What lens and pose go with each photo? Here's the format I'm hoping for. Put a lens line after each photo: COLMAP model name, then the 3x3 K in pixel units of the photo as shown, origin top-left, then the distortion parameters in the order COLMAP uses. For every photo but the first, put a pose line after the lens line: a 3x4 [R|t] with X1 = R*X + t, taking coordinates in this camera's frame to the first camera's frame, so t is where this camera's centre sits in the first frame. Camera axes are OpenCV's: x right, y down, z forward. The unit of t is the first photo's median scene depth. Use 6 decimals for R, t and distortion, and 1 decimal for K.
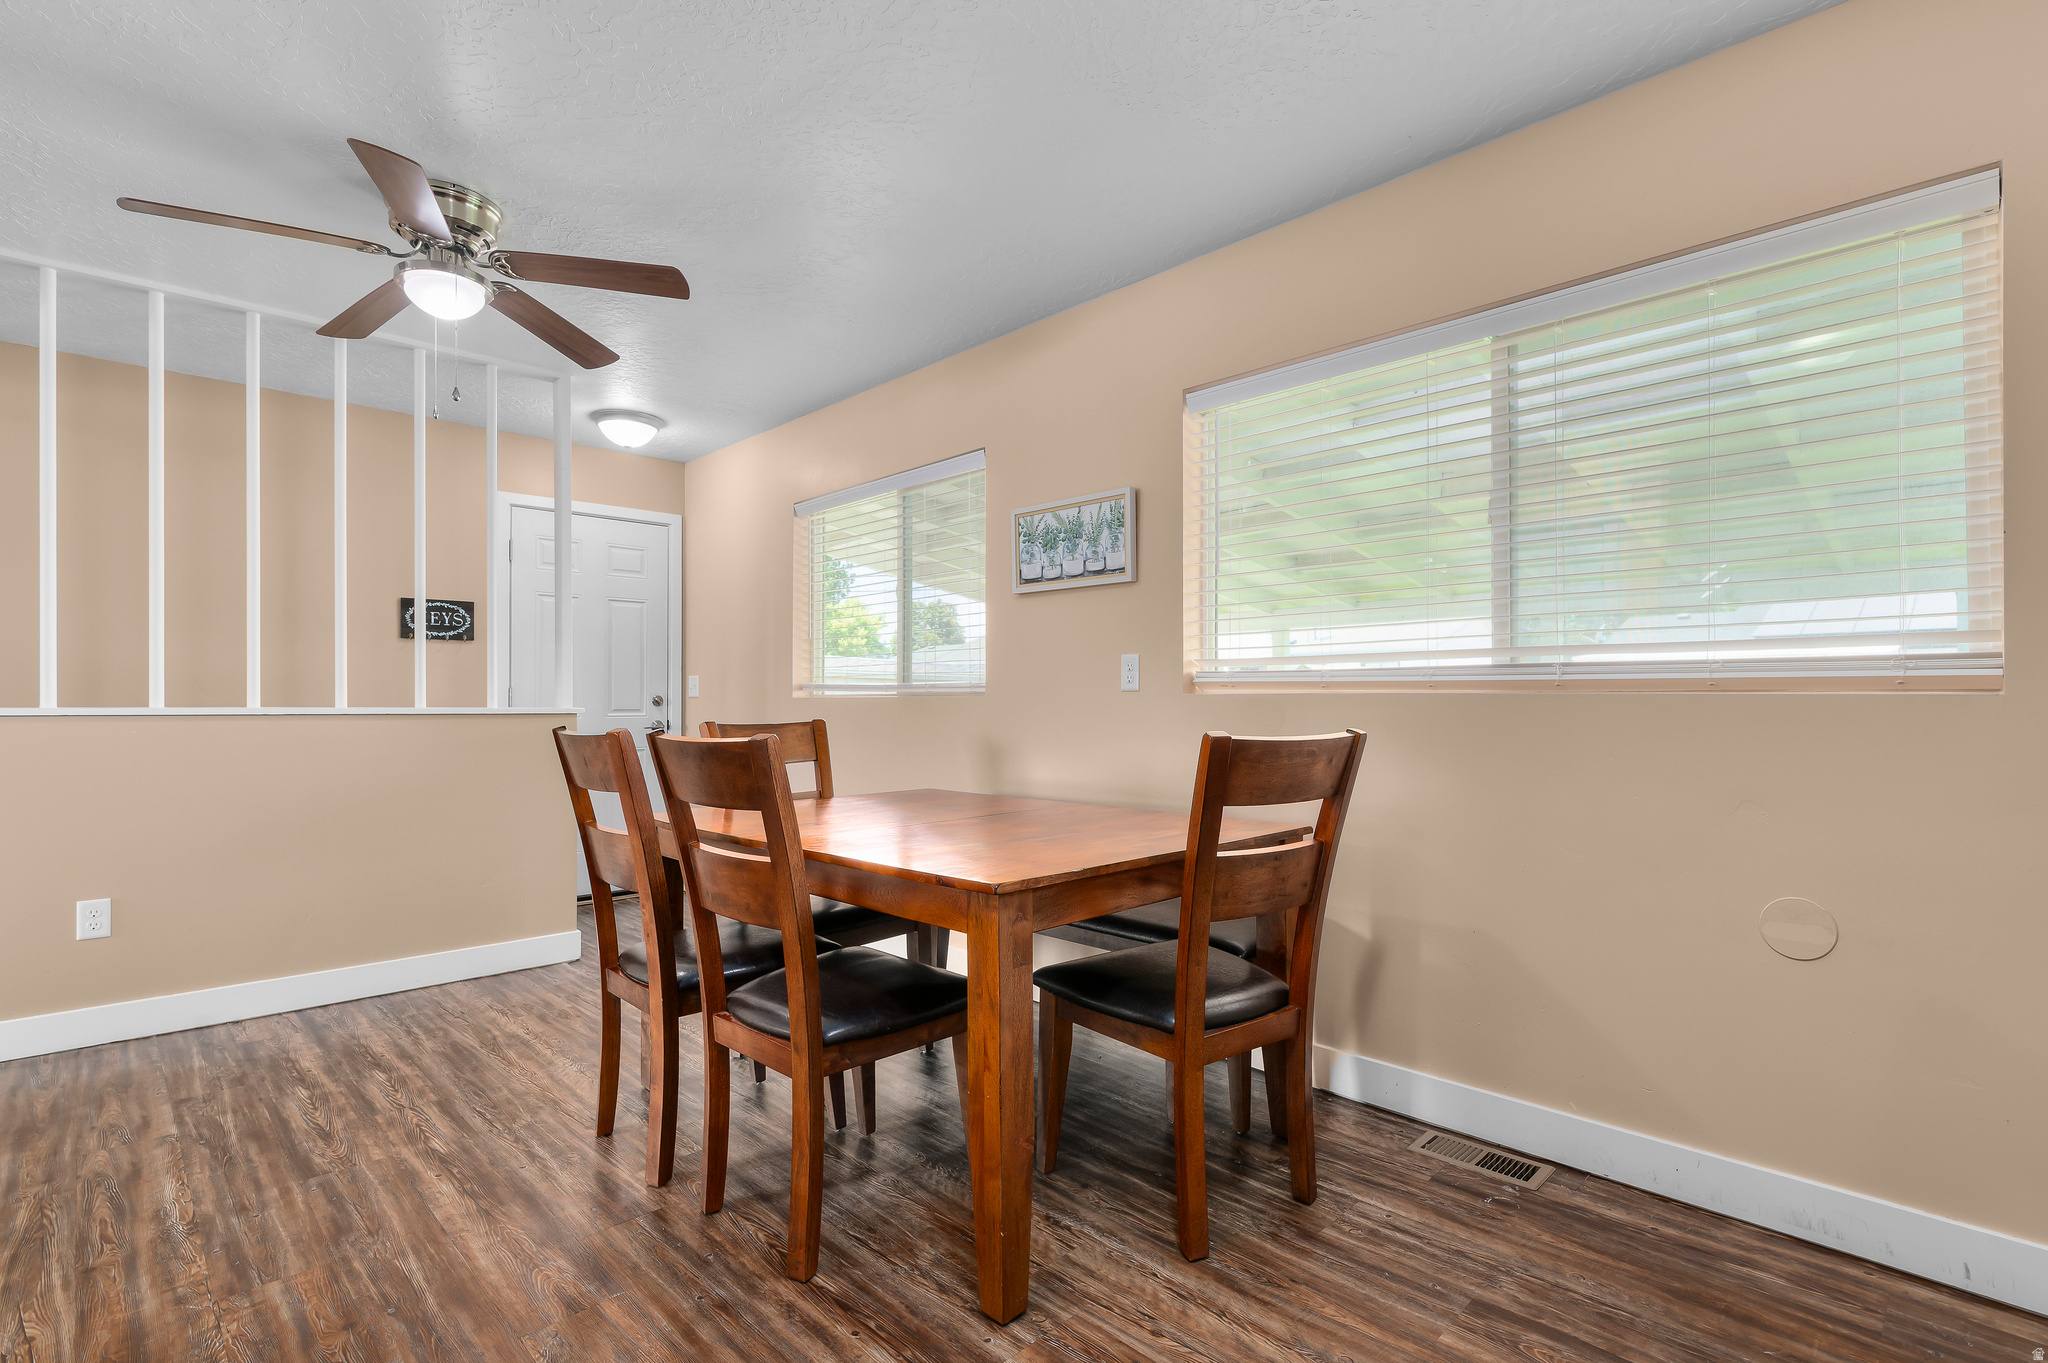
lens RADIAL K [[963.8, 0, 1032.8], [0, 963.8, 703.1], [0, 0, 1]] dist [-0.000142, -0.001359]
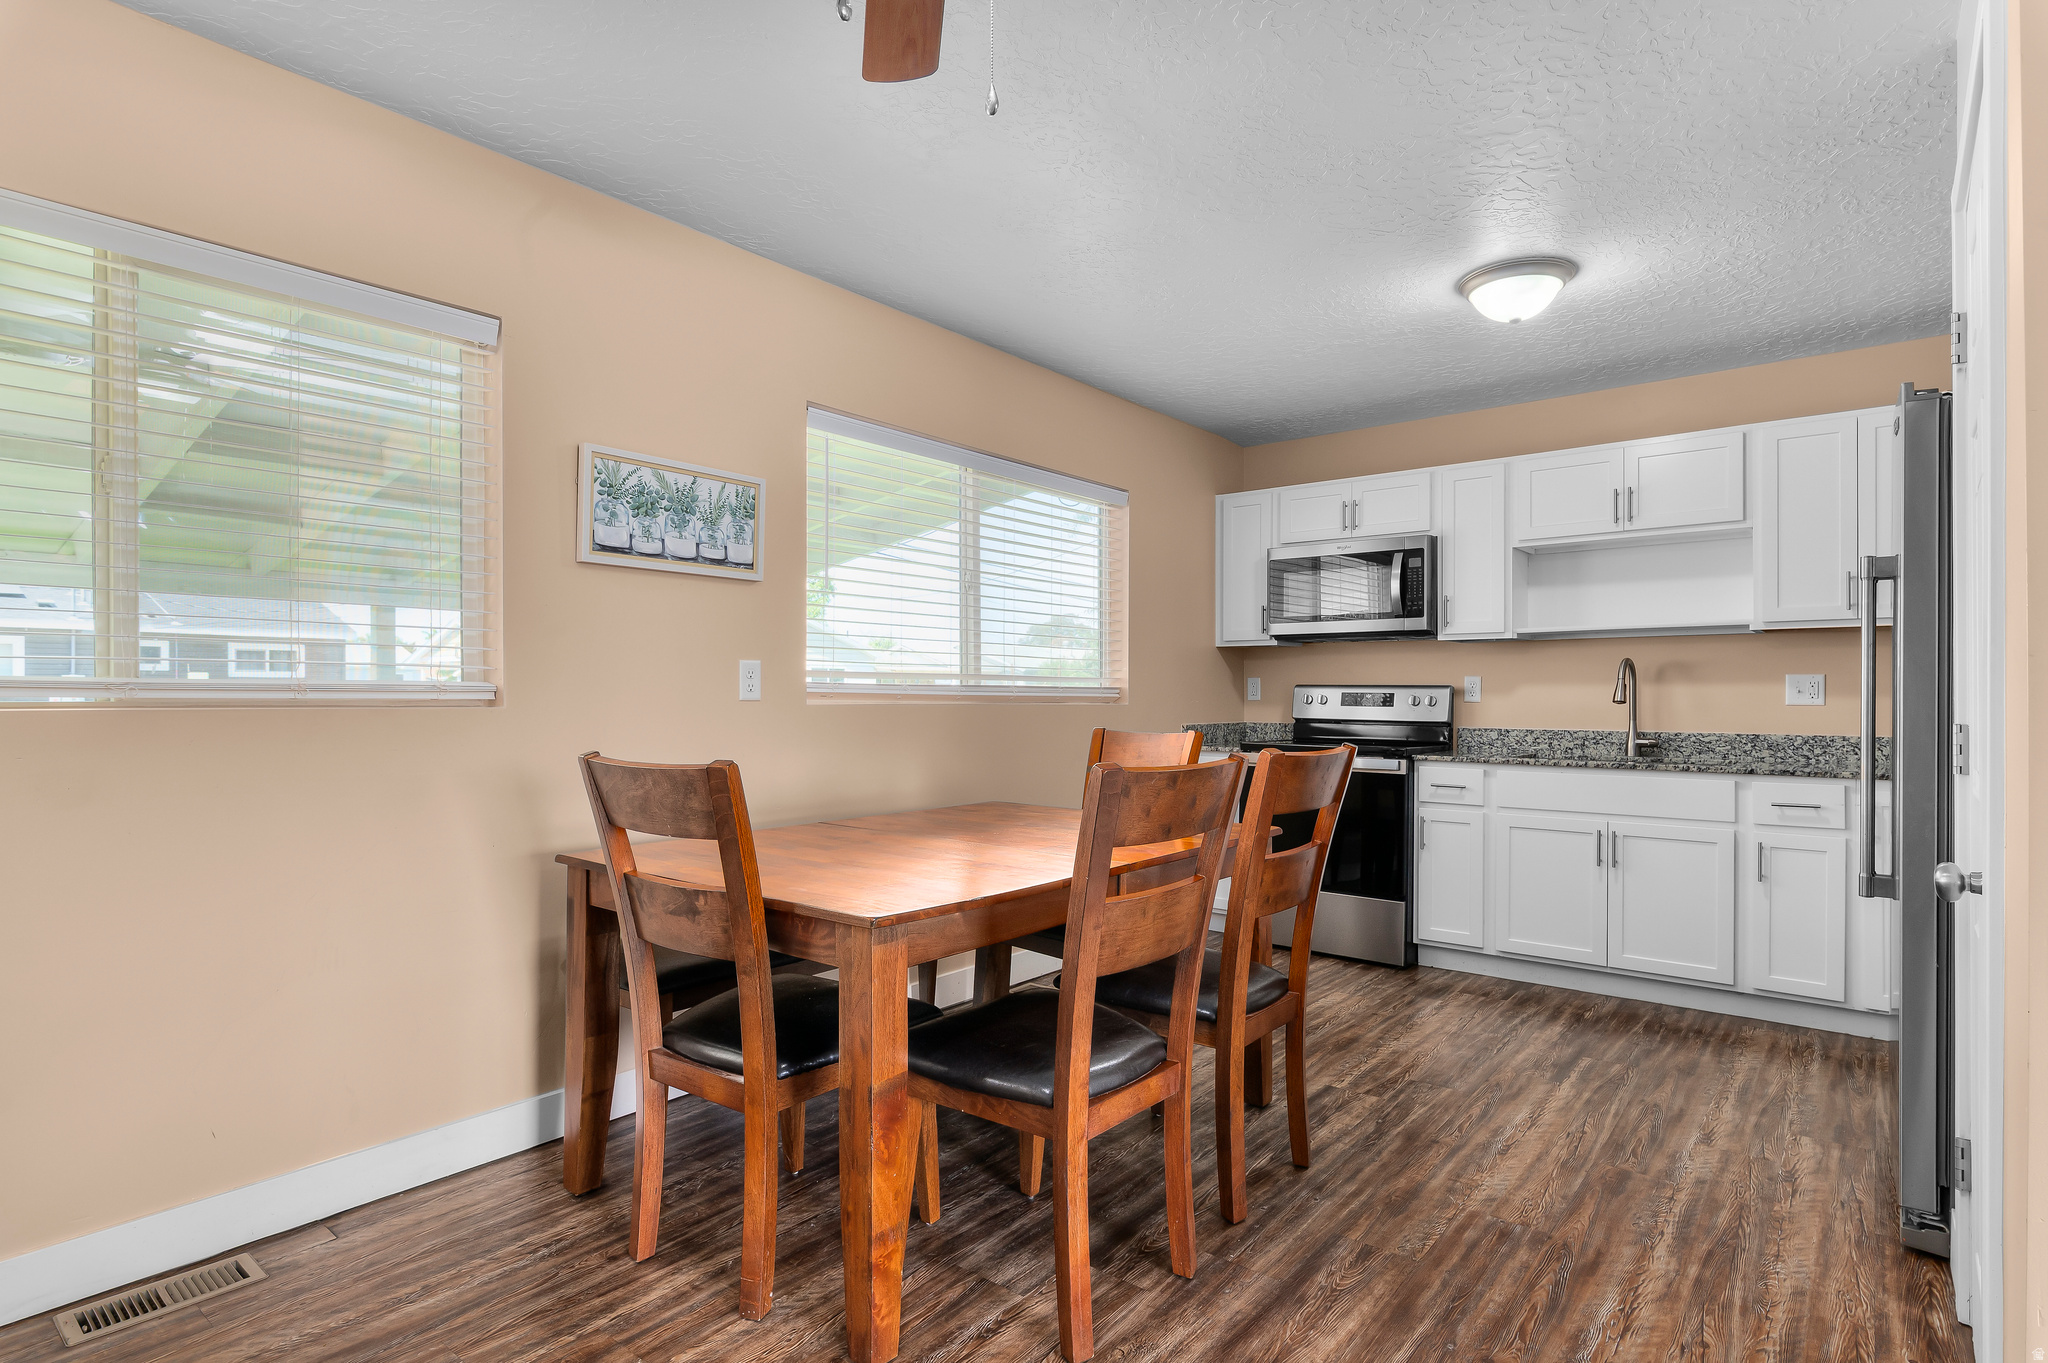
lens RADIAL K [[1078.5, 0, 1023.8], [0, 1078.5, 702.9], [0, 0, 1]] dist [-0.001728, 0.000047]
pose [[-0.118132, -0.007522, 0.992969, -0.916385], [-0.004063, 0.999967, 0.007091, -0.018087], [-0.992990, -0.003197, -0.118158, 0.841718]]
